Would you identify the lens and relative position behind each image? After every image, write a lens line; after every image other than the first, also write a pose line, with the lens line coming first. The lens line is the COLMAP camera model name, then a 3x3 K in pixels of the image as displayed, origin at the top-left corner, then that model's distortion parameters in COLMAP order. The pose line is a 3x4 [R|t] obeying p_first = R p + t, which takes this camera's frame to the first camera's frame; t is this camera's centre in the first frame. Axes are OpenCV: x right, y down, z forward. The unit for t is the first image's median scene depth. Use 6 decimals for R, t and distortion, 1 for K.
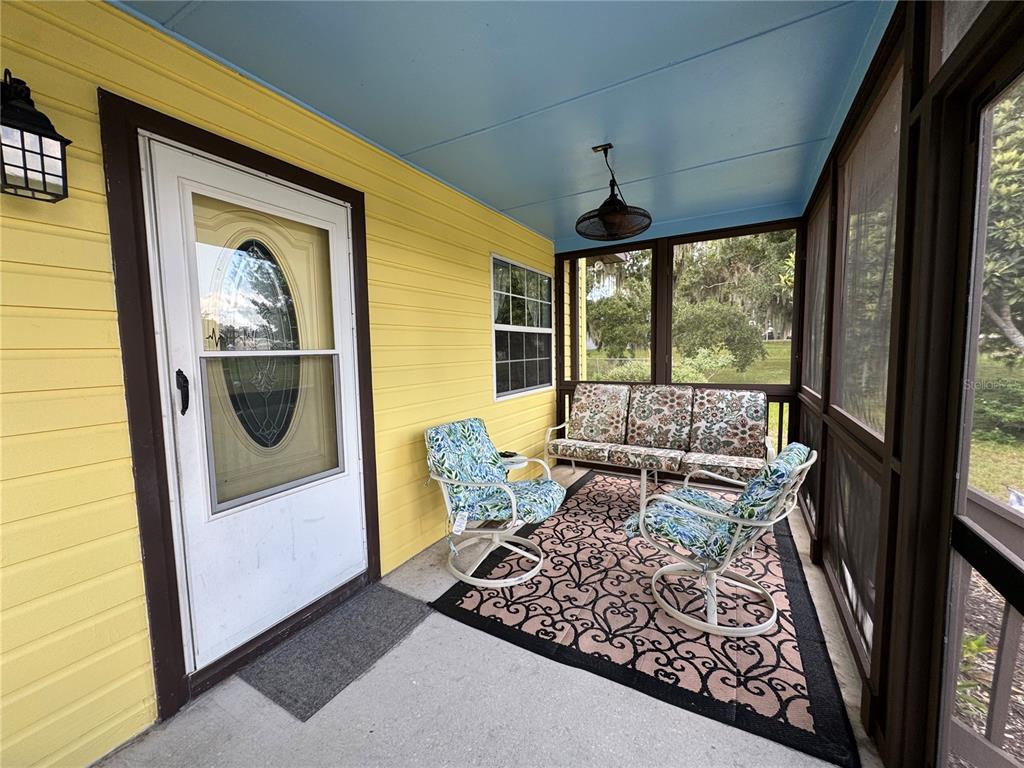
lens RADIAL K [[410.2, 0, 512.0], [0, 410.2, 384.0], [0, 0, 1]] dist [-0.002384, -0.000579]
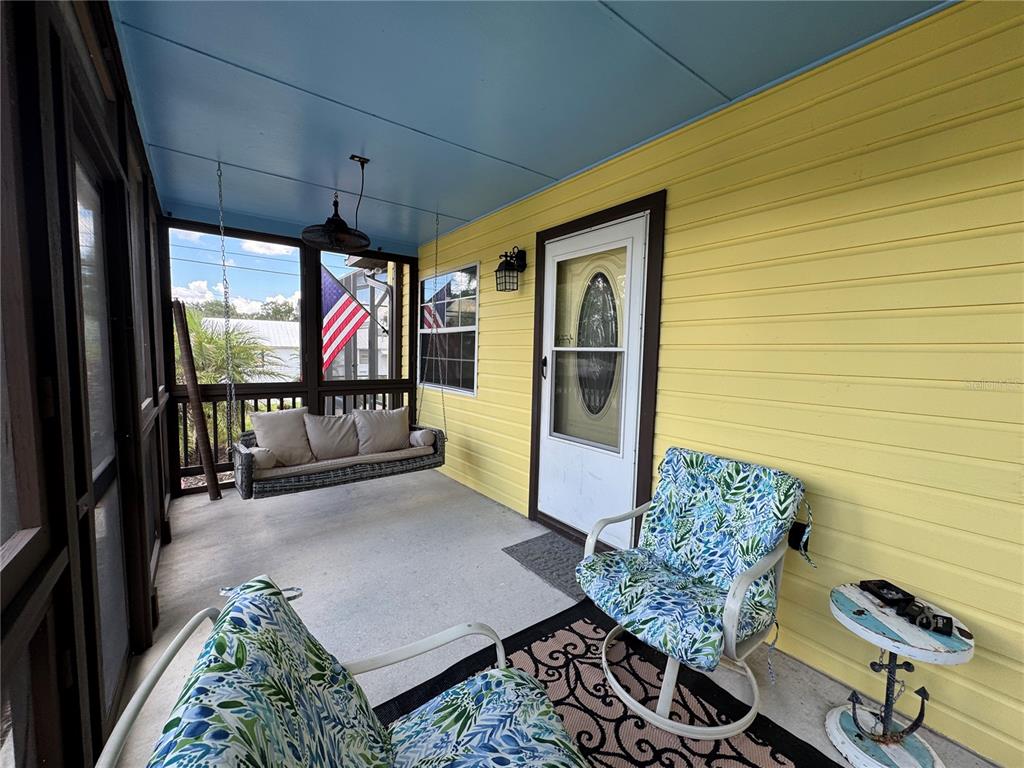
lens RADIAL K [[410.2, 0, 512.0], [0, 410.2, 384.0], [0, 0, 1]] dist [-0.002384, -0.000579]
pose [[-0.404224, 0.083323, -0.910857, 0.754355], [-0.090151, 0.987364, 0.130330, -0.102656], [0.910207, 0.134797, -0.391604, 1.158256]]
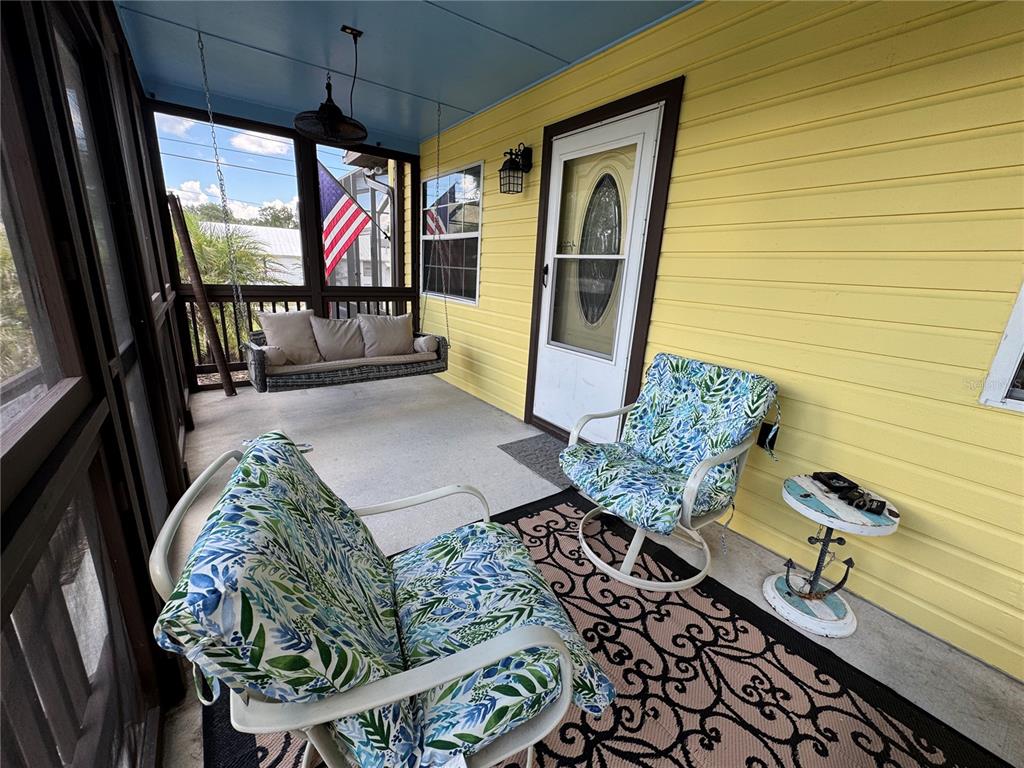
lens RADIAL K [[410.2, 0, 512.0], [0, 410.2, 384.0], [0, 0, 1]] dist [-0.002384, -0.000579]
pose [[-0.422836, 0.241903, -0.873323, 0.784691], [-0.119732, 0.940351, 0.318440, -0.070174], [0.898261, 0.239213, -0.368651, 1.202612]]
